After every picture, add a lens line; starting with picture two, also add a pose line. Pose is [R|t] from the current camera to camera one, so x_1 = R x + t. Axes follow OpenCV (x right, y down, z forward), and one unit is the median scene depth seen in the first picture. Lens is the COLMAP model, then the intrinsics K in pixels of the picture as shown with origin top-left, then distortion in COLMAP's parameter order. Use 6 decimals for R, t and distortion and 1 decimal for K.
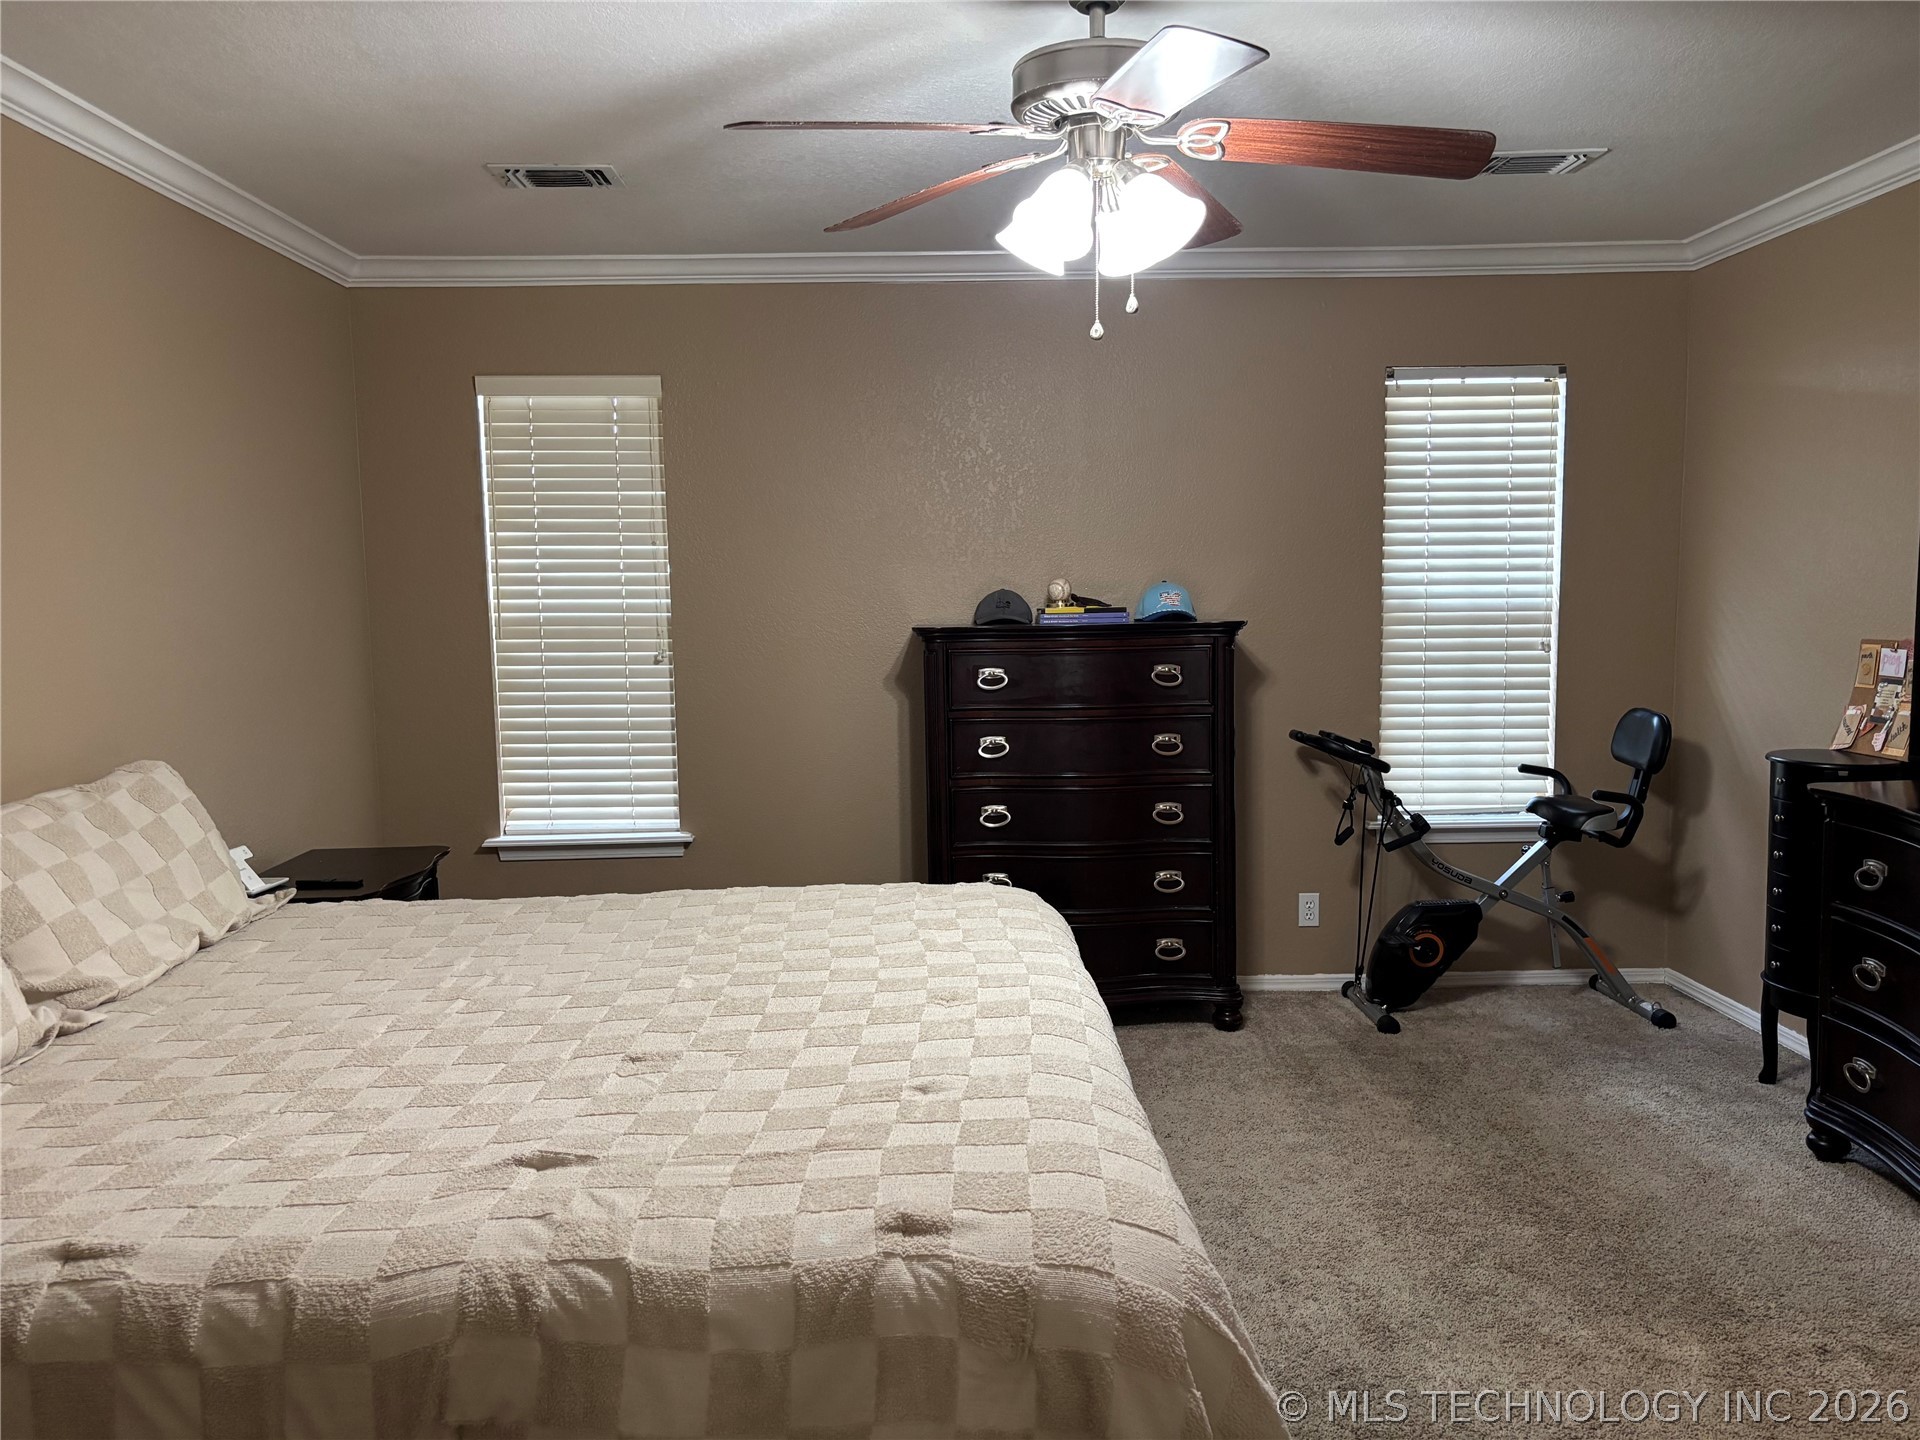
lens RADIAL K [[1451.3, 0, 957.7], [0, 1451.3, 731.9], [0, 0, 1]] dist [0.061573, -0.066753]
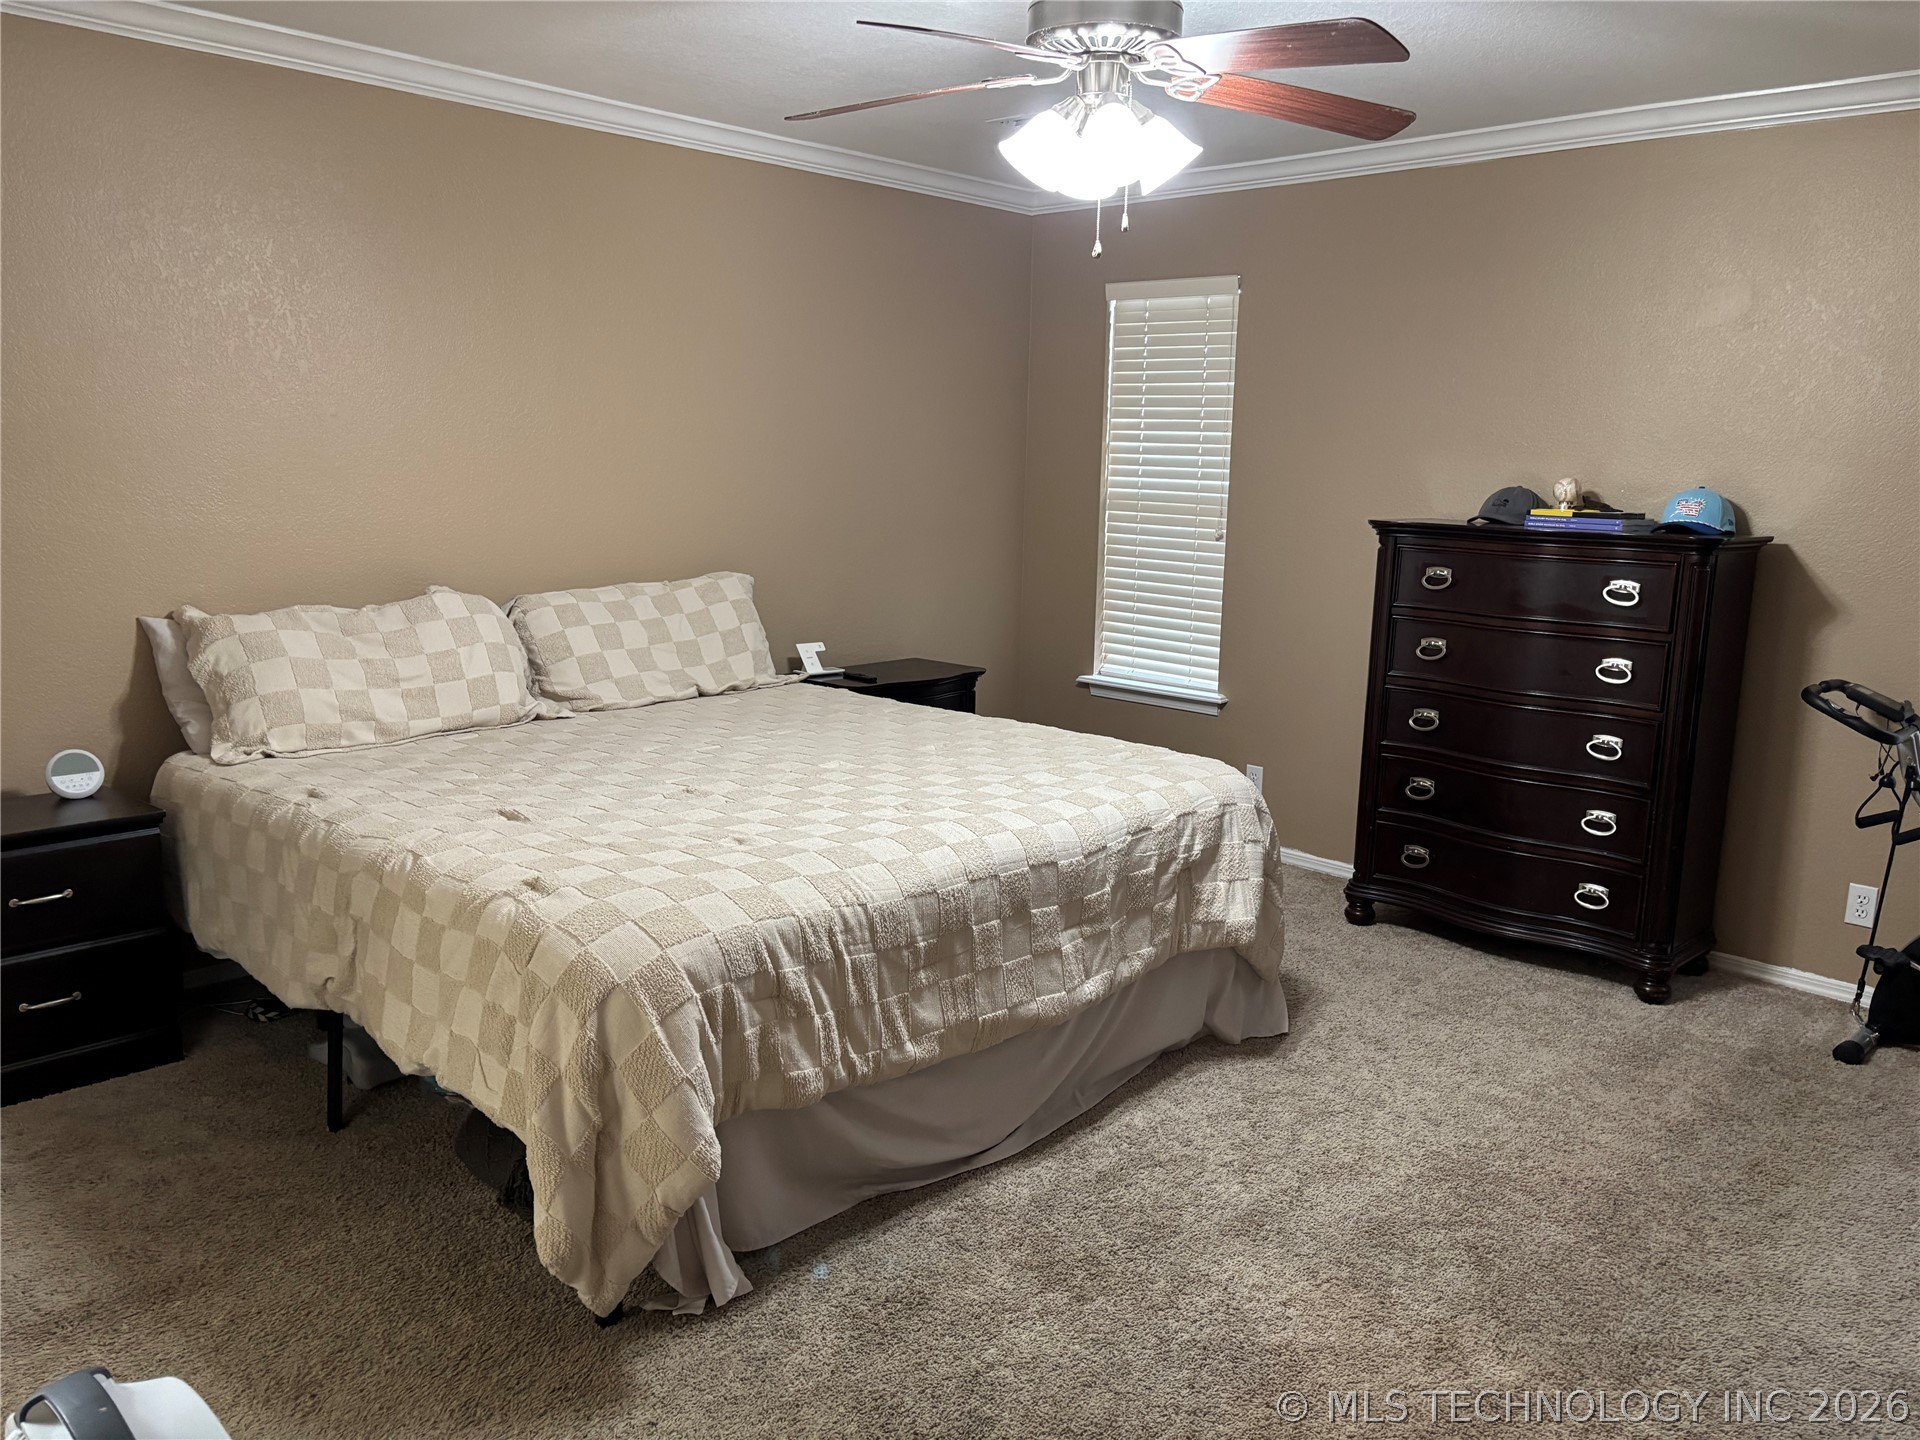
lens RADIAL K [[1451.3, 0, 961.9], [0, 1451.3, 716.9], [0, 0, 1]] dist [0.061573, -0.066753]
pose [[0.705569, 0.159859, -0.690375, 0.454858], [-0.108939, 0.987111, 0.117233, -0.023390], [0.700218, -0.007507, 0.713890, 0.073039]]
